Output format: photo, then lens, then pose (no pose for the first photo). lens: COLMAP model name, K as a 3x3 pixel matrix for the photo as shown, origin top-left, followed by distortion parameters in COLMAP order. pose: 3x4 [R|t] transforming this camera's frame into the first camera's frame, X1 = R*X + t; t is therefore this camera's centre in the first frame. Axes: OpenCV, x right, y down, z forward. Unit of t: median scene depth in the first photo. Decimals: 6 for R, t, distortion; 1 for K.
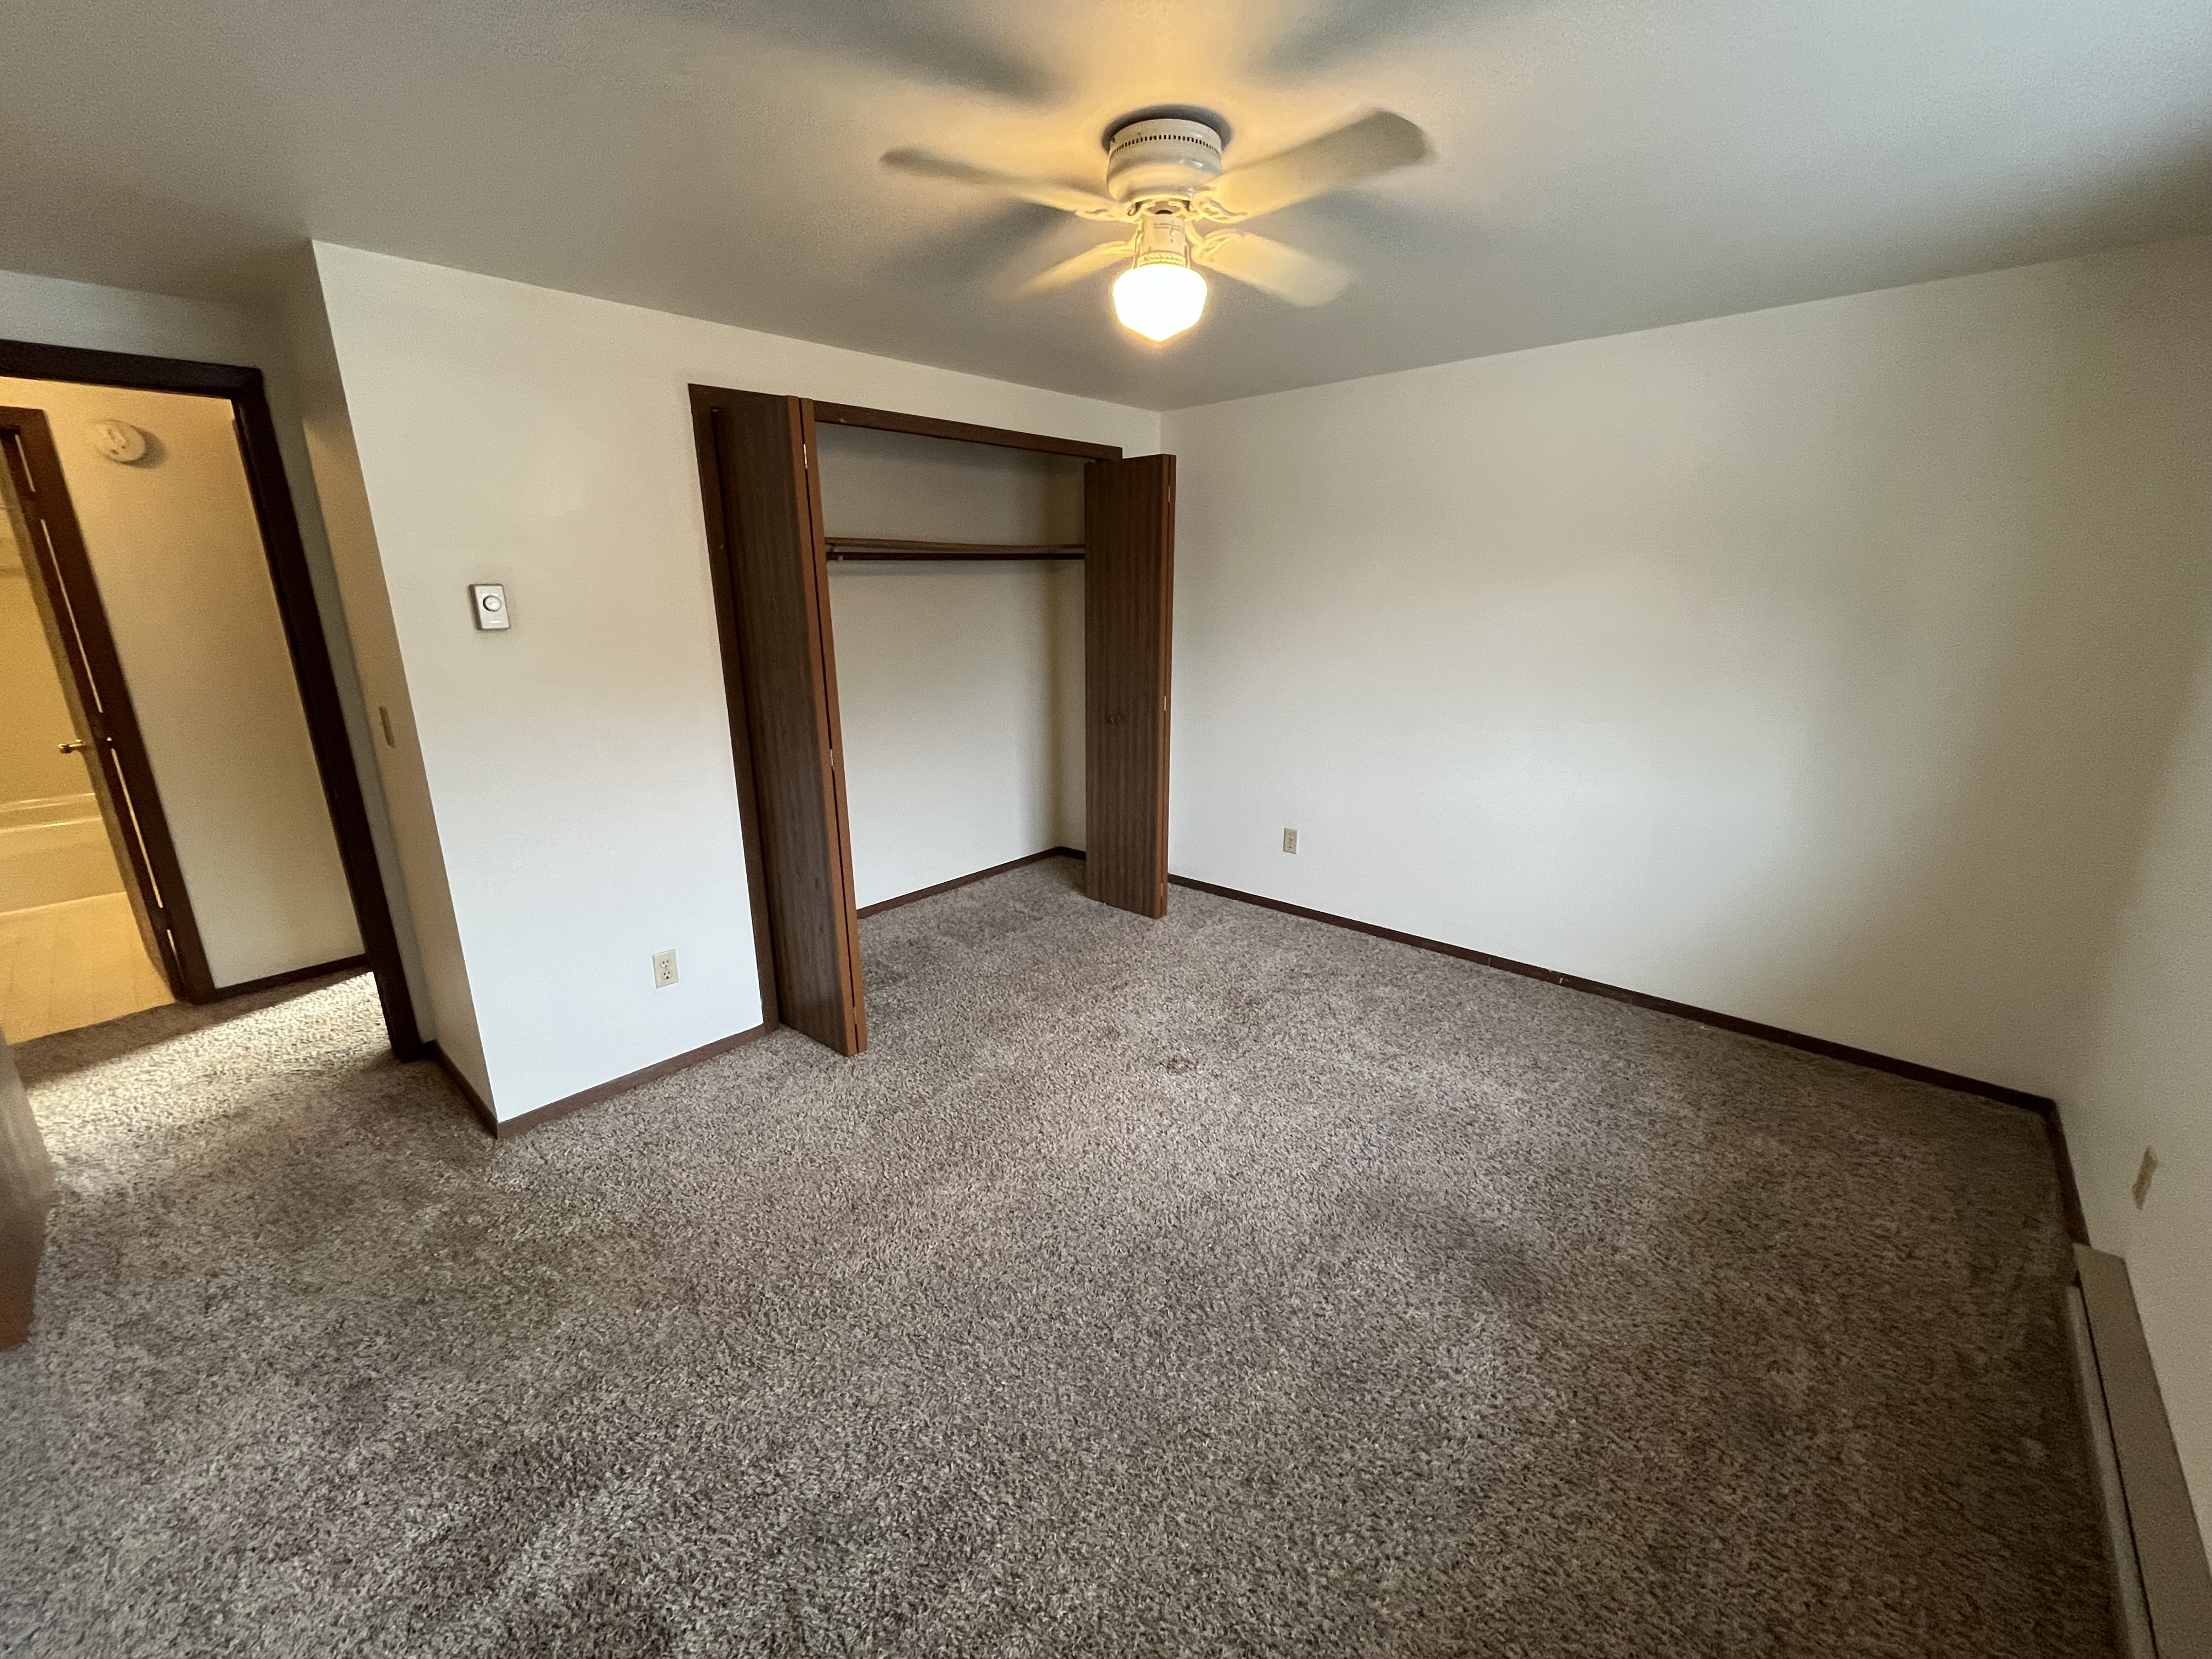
lens RADIAL K [[889.2, 0, 1107.0], [0, 889.2, 830.9], [0, 0, 1]] dist [-0.003011, -0.000042]
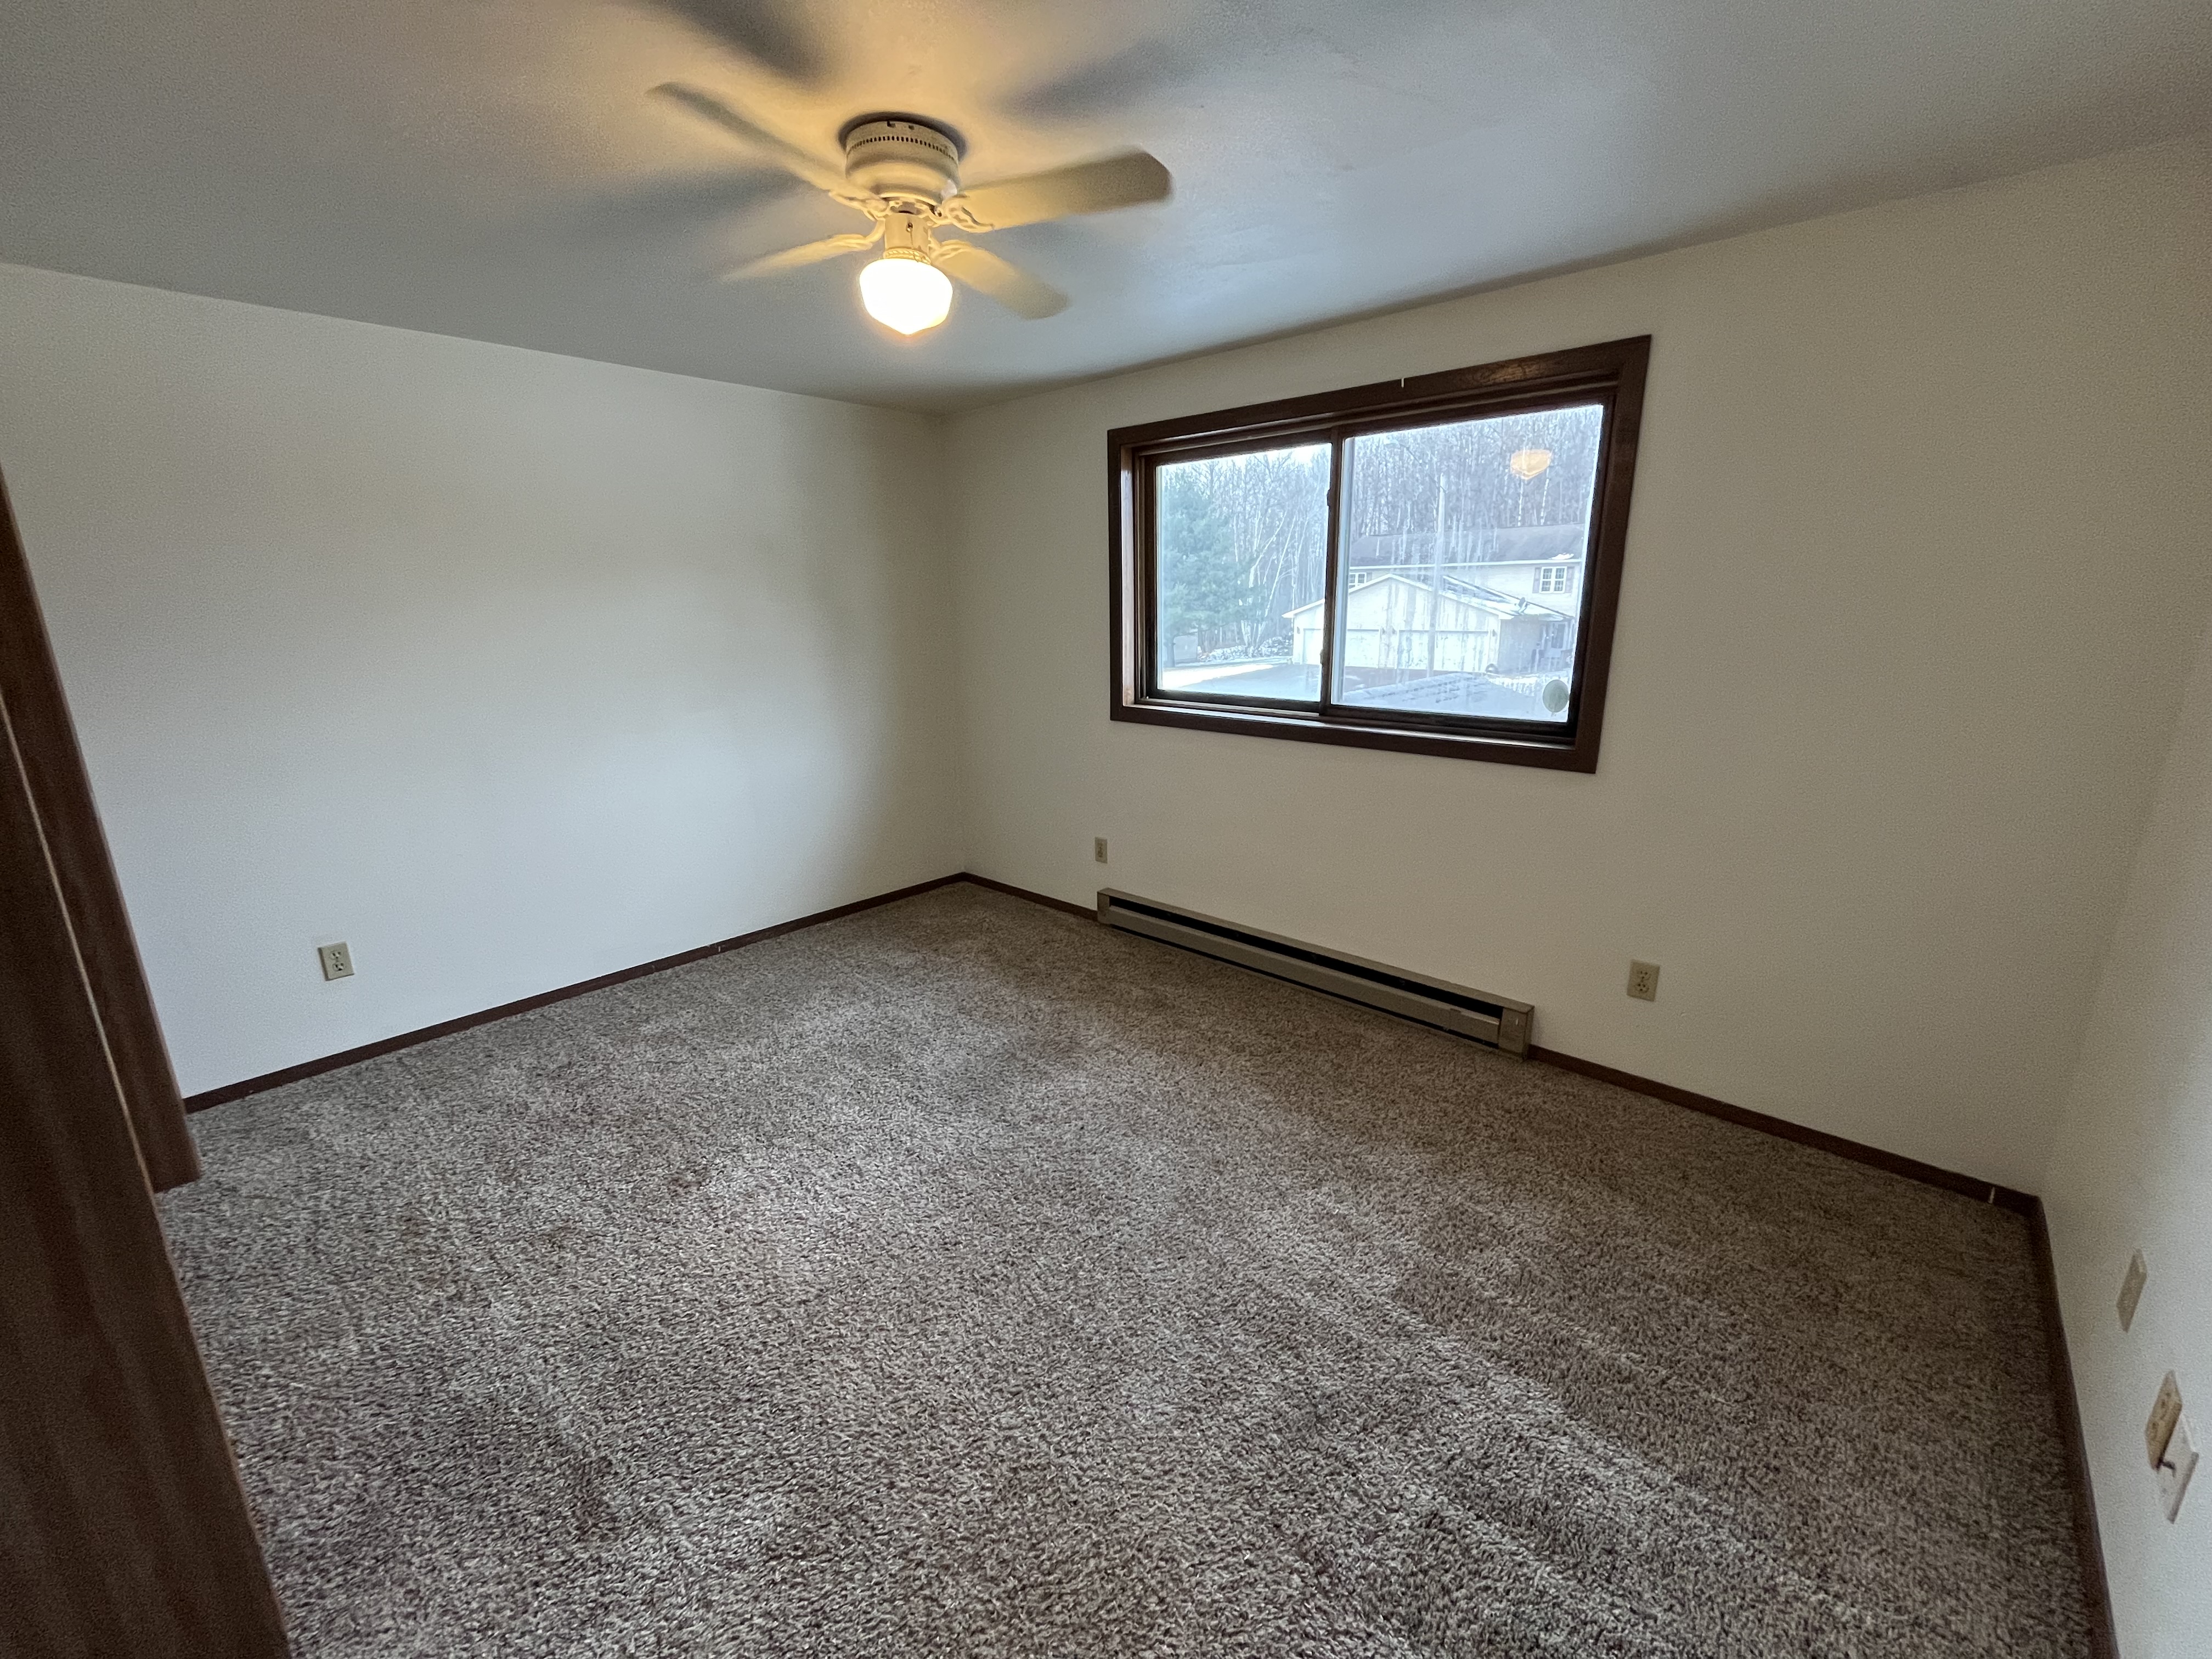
lens RADIAL K [[889.2, 0, 1107.3], [0, 889.2, 819.6], [0, 0, 1]] dist [-0.003011, -0.000042]
pose [[0.010855, -0.236543, 0.971560, -0.626364], [0.280897, 0.933215, 0.224069, -0.113294], [-0.959676, 0.270476, 0.076574, 0.492667]]
